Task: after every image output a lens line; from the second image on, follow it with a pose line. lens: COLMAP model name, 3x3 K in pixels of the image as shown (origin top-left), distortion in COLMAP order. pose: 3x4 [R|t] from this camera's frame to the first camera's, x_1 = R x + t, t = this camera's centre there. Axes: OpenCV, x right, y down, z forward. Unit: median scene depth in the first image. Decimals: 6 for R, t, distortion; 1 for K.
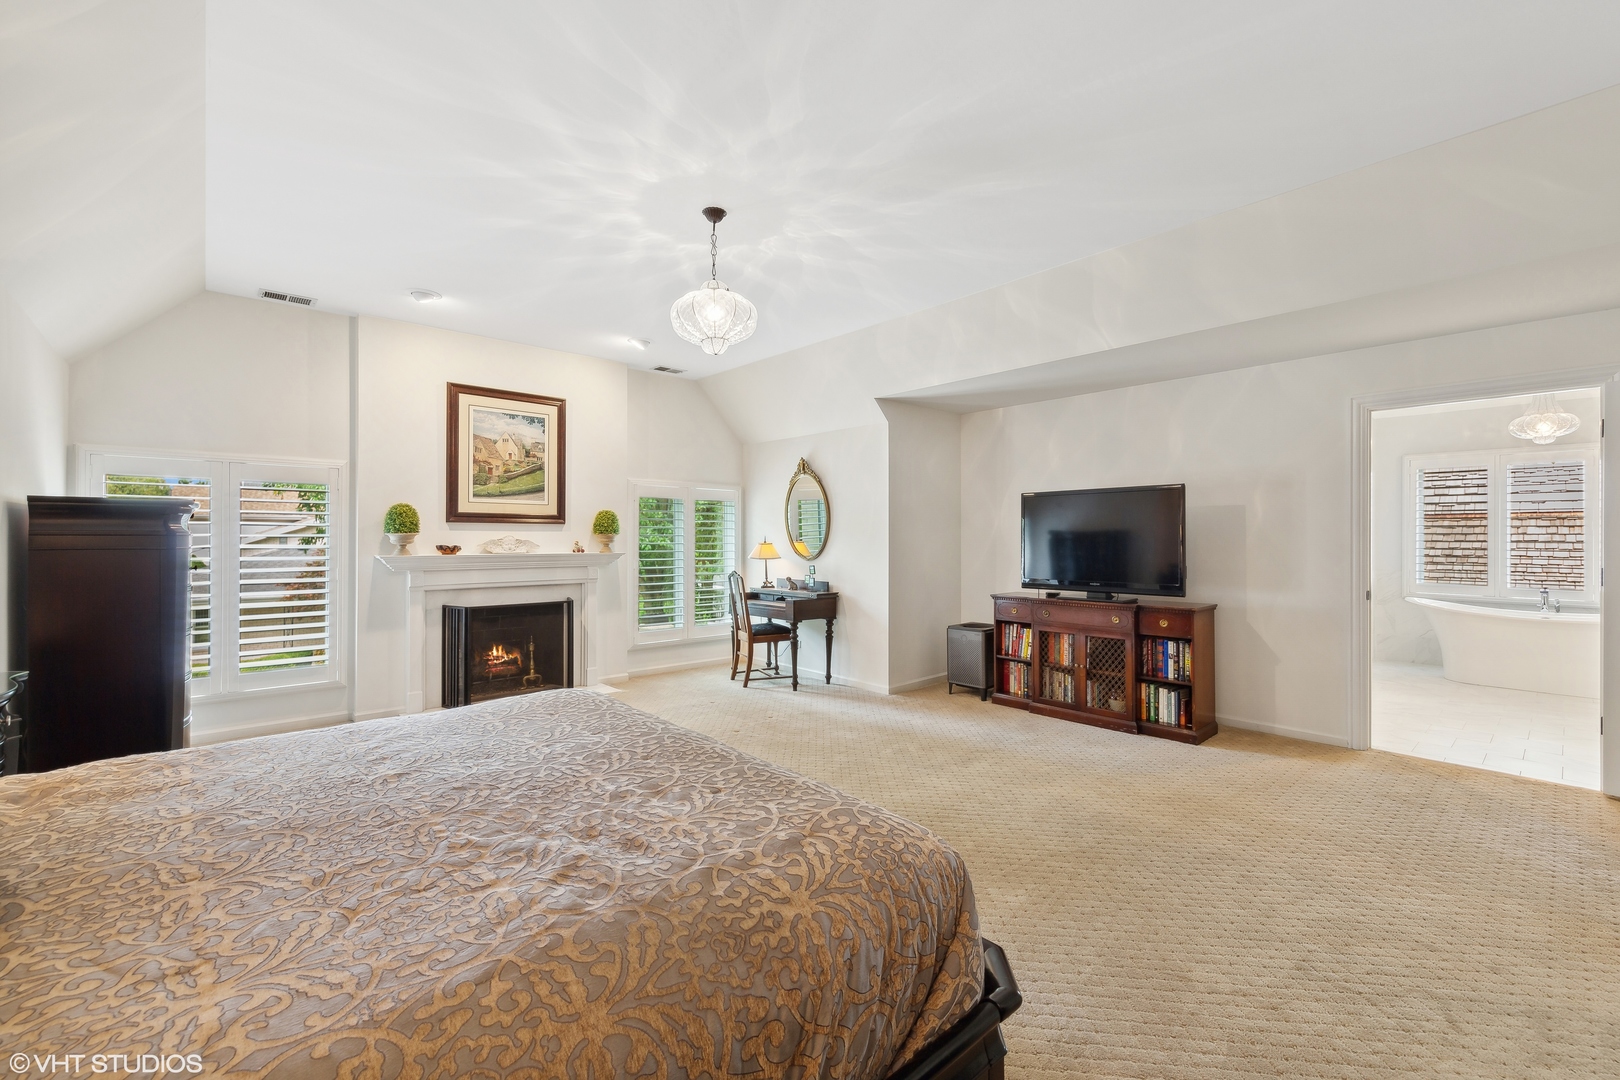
lens RADIAL K [[669.5, 0, 810.0], [0, 669.5, 540.0], [0, 0, 1]] dist [-0.000834, -0.000132]
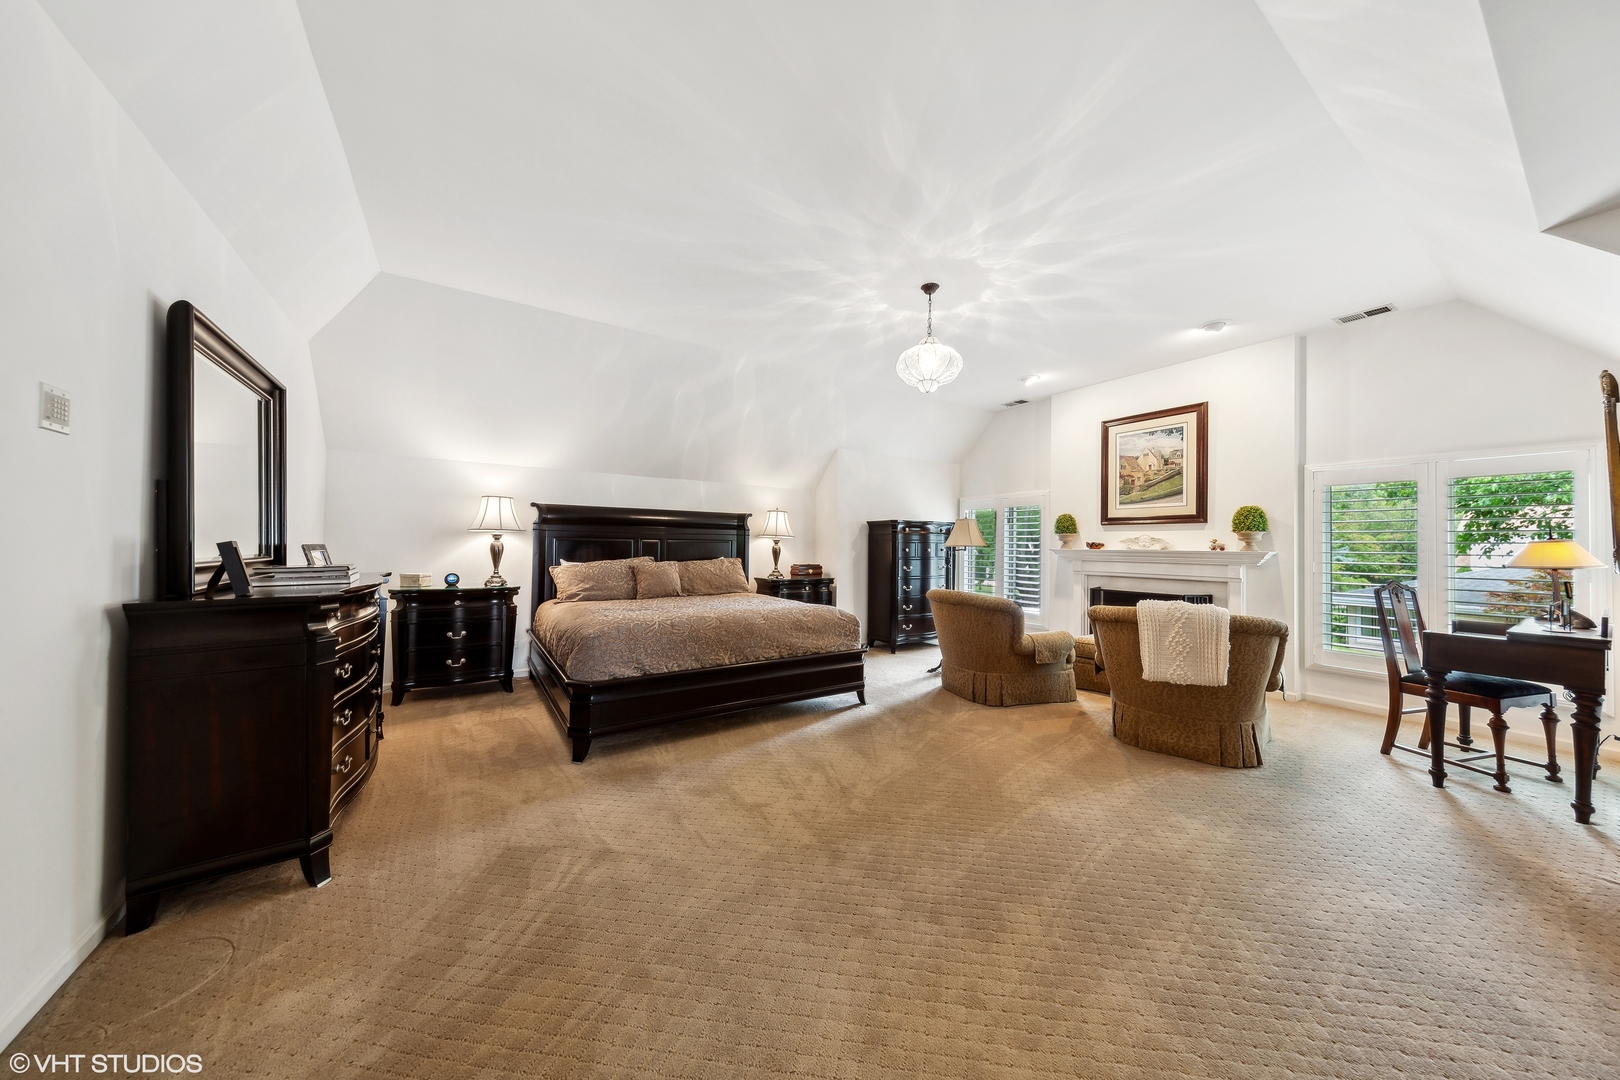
lens RADIAL K [[517.2, 0, 810.0], [0, 517.2, 540.0], [0, 0, 1]] dist [0.000087, -0.000060]
pose [[-0.143924, -0.012104, -0.989515, 0.549017], [-0.013093, 0.999861, -0.010326, 0.020604], [0.989502, 0.011470, -0.144062, 0.548515]]
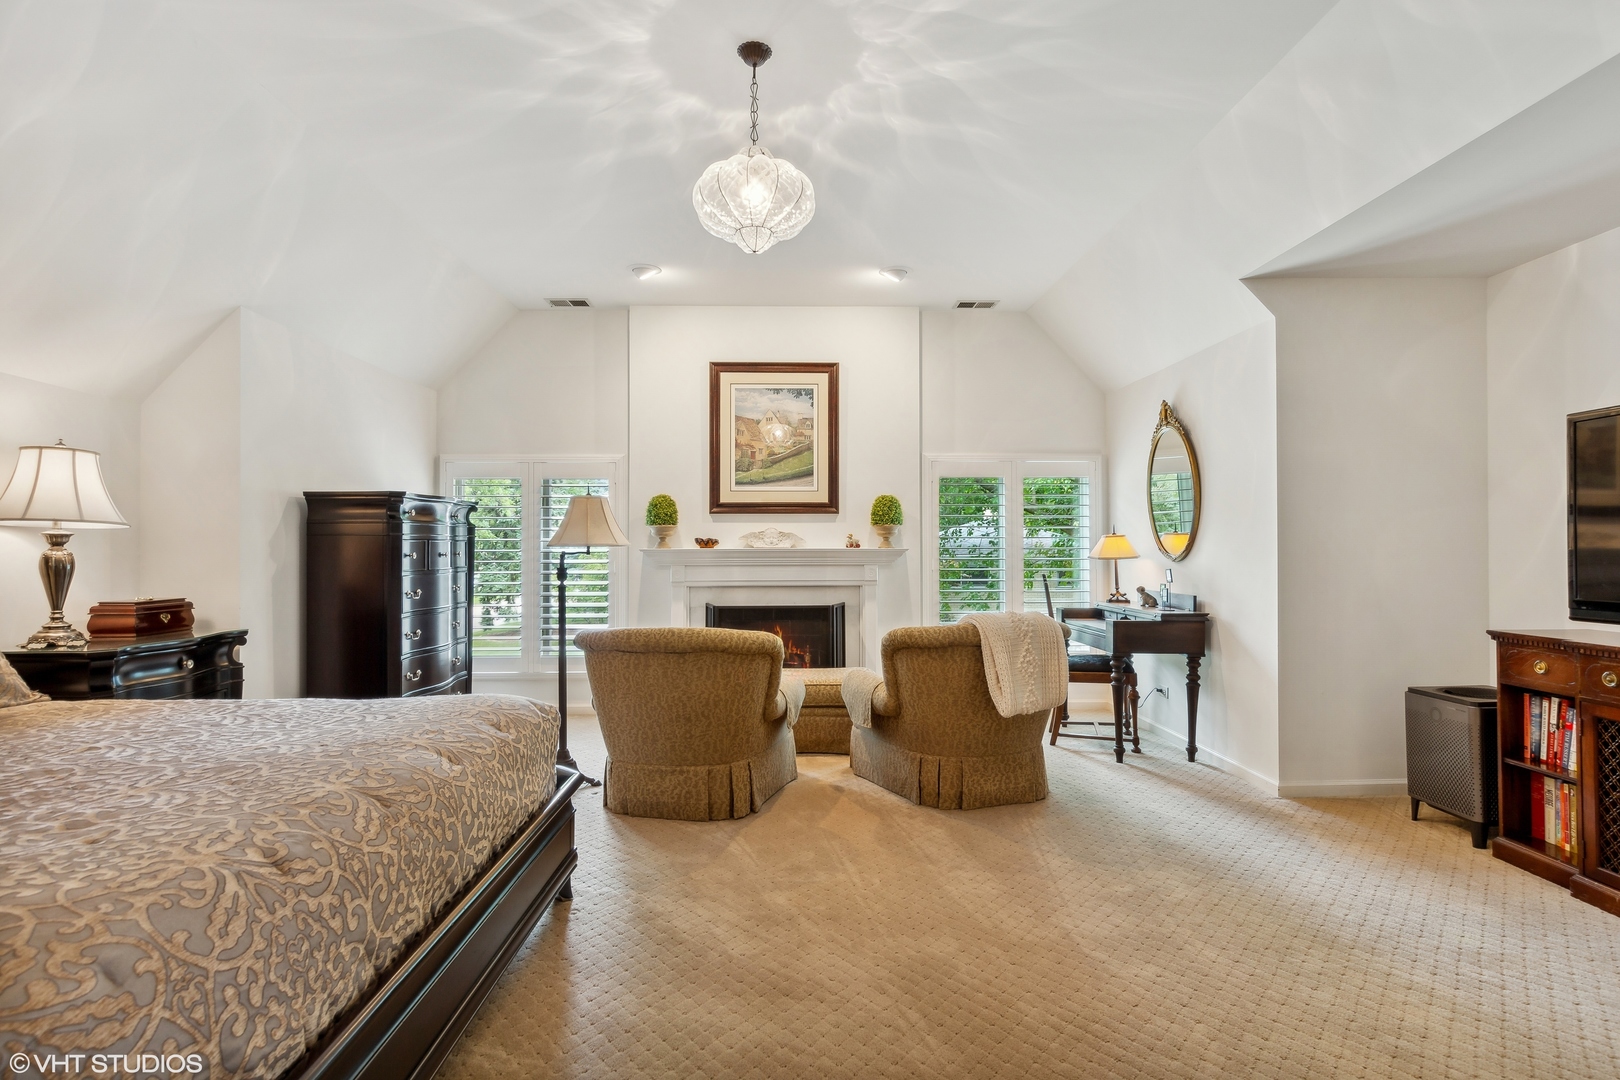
lens RADIAL K [[801.3, 0, 810.0], [0, 801.3, 540.0], [0, 0, 1]] dist [0.004142, 0.000151]
pose [[0.763677, -0.008661, -0.645541, 0.266044], [0.001770, 0.999934, -0.011321, 0.021872], [0.645596, 0.007503, 0.763642, 0.235984]]
